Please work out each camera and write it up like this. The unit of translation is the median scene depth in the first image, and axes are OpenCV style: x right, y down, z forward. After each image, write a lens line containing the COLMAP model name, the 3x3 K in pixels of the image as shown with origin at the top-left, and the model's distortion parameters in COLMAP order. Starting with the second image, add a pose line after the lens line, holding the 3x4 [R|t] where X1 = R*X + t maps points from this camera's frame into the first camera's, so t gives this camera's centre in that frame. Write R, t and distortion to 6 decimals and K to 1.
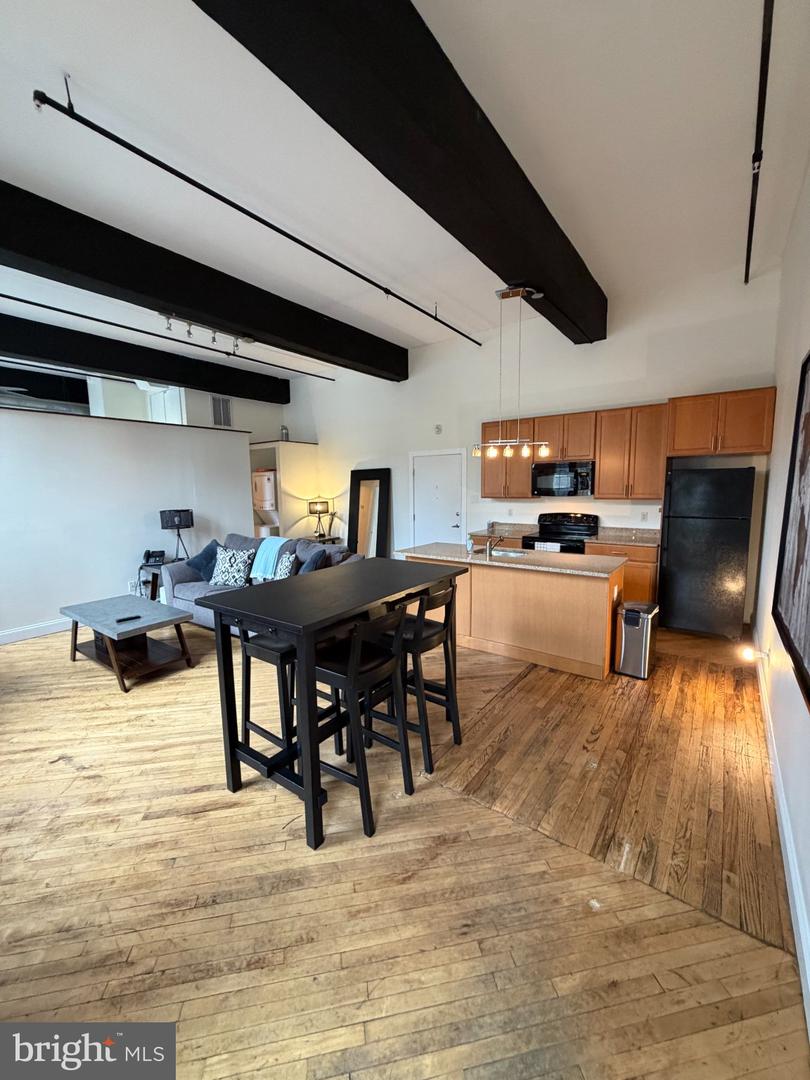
lens RADIAL K [[428.6, 0, 404.8], [0, 428.6, 536.4], [0, 0, 1]] dist [-0.001221, 0.000259]
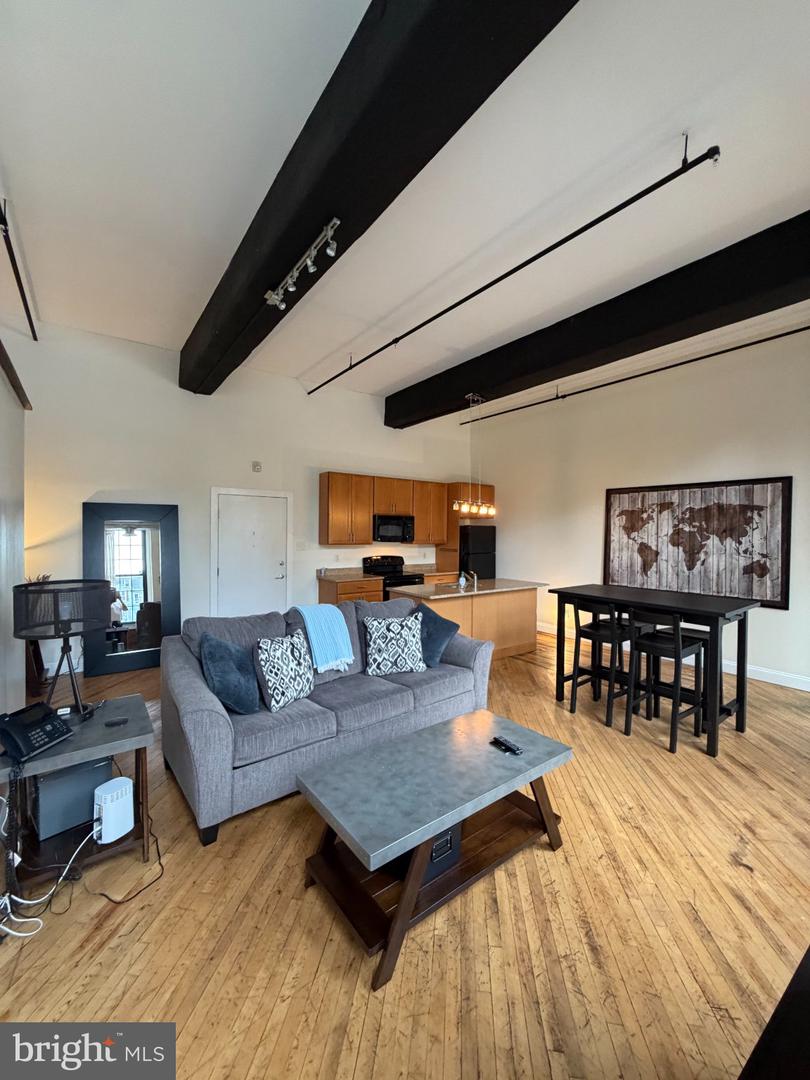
lens RADIAL K [[428.6, 0, 404.8], [0, 428.6, 536.4], [0, 0, 1]] dist [-0.001221, 0.000259]
pose [[0.292630, 0.008319, 0.956190, -1.516286], [0.101030, 0.994096, -0.039568, -0.106525], [-0.950874, 0.108182, 0.290062, 1.118171]]
